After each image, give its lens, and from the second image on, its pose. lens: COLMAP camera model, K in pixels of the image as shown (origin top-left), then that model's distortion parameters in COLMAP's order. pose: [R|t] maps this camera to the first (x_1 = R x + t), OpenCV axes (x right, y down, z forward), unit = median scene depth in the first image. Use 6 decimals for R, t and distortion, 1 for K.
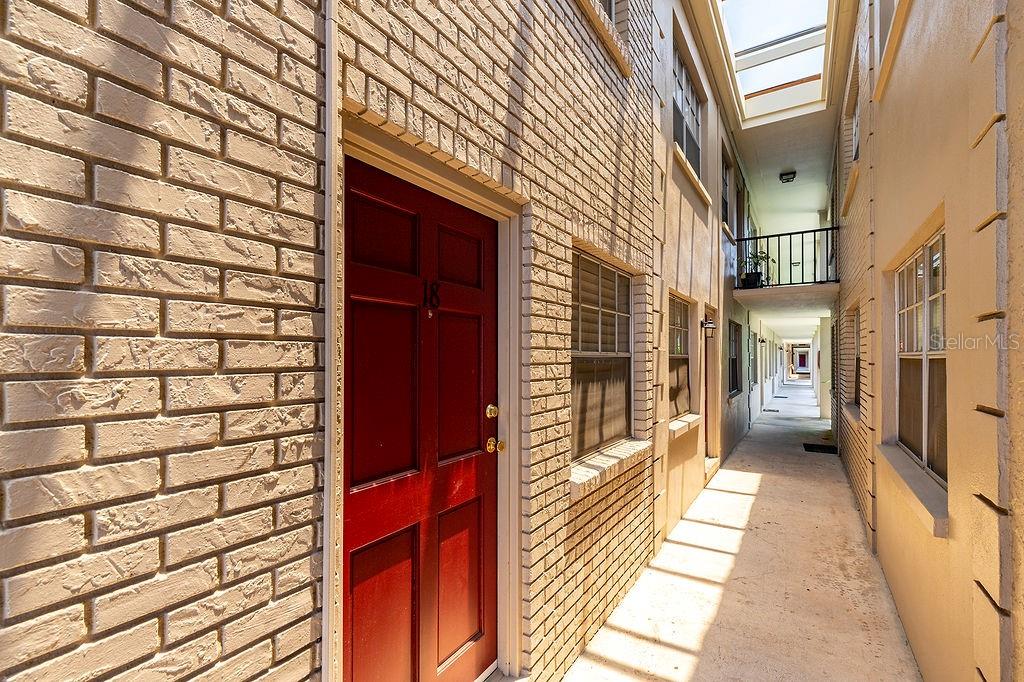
lens RADIAL K [[465.9, 0, 506.2], [0, 465.9, 349.3], [0, 0, 1]] dist [0.004326, 0.000797]
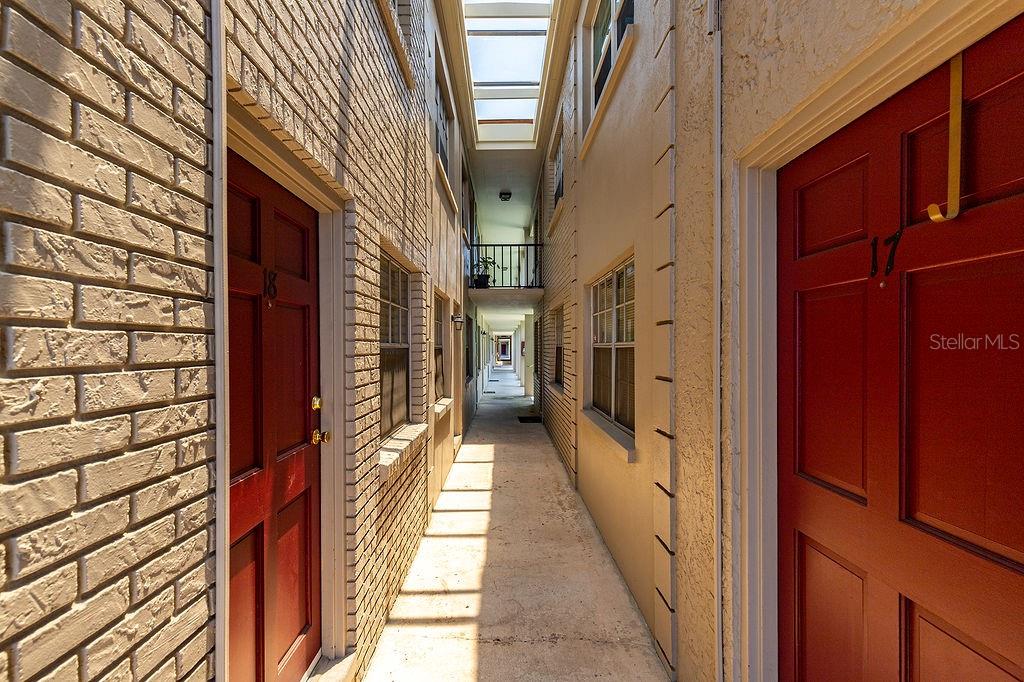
lens RADIAL K [[465.9, 0, 506.2], [0, 465.9, 349.3], [0, 0, 1]] dist [0.004326, 0.000797]
pose [[0.841687, -0.011288, 0.539848, -0.405396], [0.001158, 0.999817, 0.019100, -0.002293], [-0.539965, -0.015451, 0.841546, -0.109186]]
